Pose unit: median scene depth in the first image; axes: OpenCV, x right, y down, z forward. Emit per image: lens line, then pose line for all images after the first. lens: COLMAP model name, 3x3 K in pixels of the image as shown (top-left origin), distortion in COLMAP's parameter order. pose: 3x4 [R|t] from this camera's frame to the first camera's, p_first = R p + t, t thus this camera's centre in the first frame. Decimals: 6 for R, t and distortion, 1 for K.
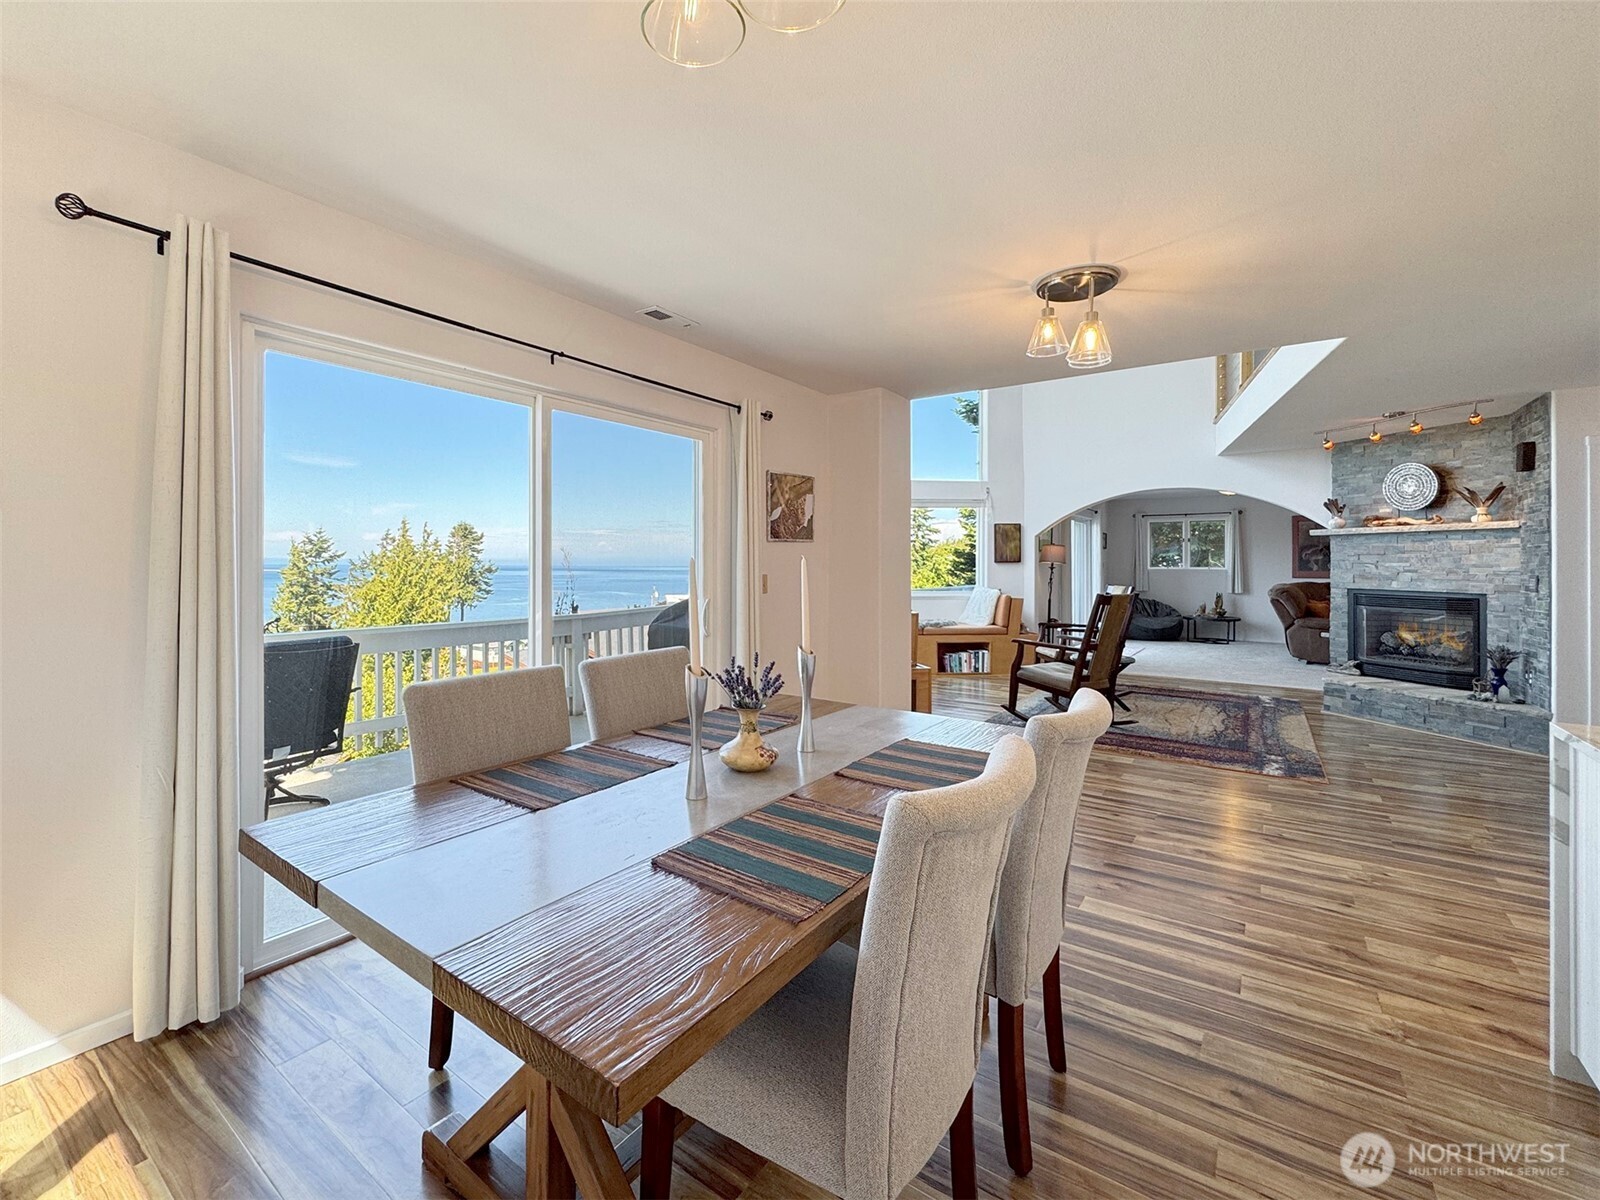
lens RADIAL K [[698.8, 0, 752.4], [0, 698.8, 560.5], [0, 0, 1]] dist [-0.001230, -0.000071]
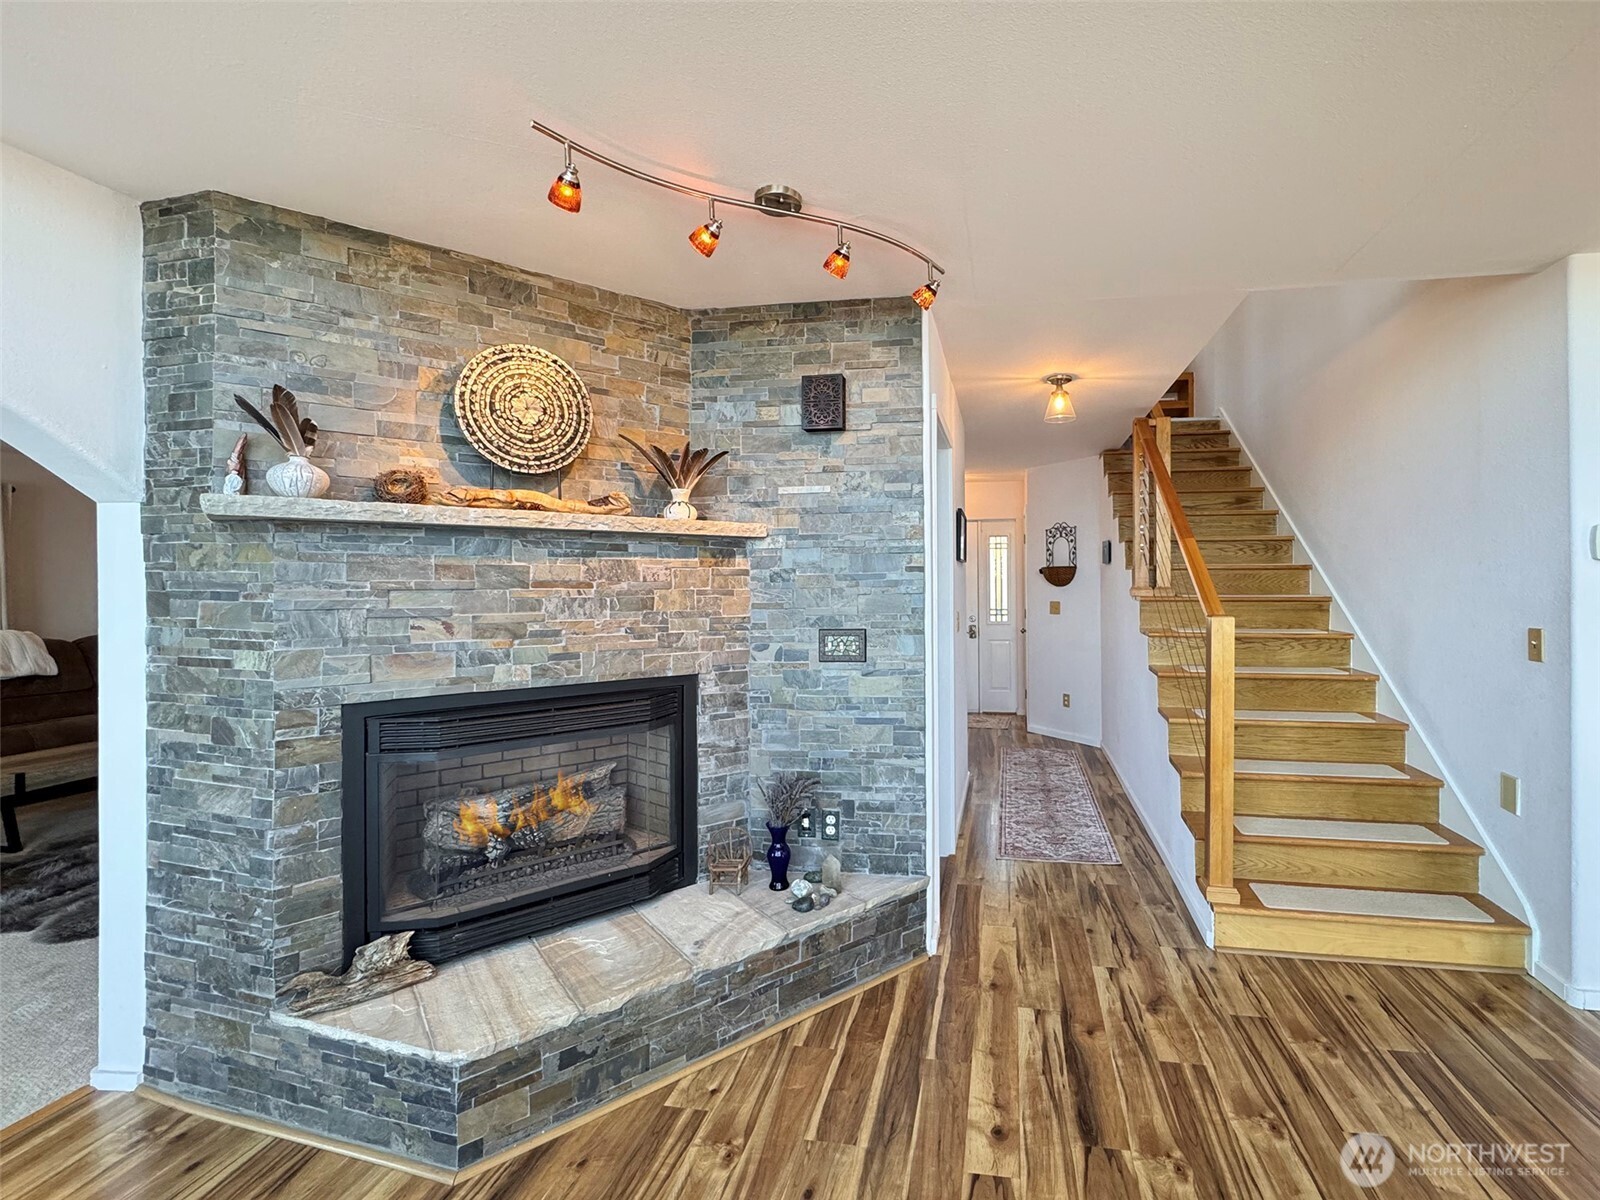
lens RADIAL K [[714.6, 0, 895.6], [0, 714.6, 583.6], [0, 0, 1]] dist [-0.000219, -0.000213]
pose [[-0.465312, 0.002761, 0.885142, 0.542664], [0.004650, 0.999989, -0.000675, -0.011534], [-0.885135, 0.003802, -0.465320, 1.068880]]
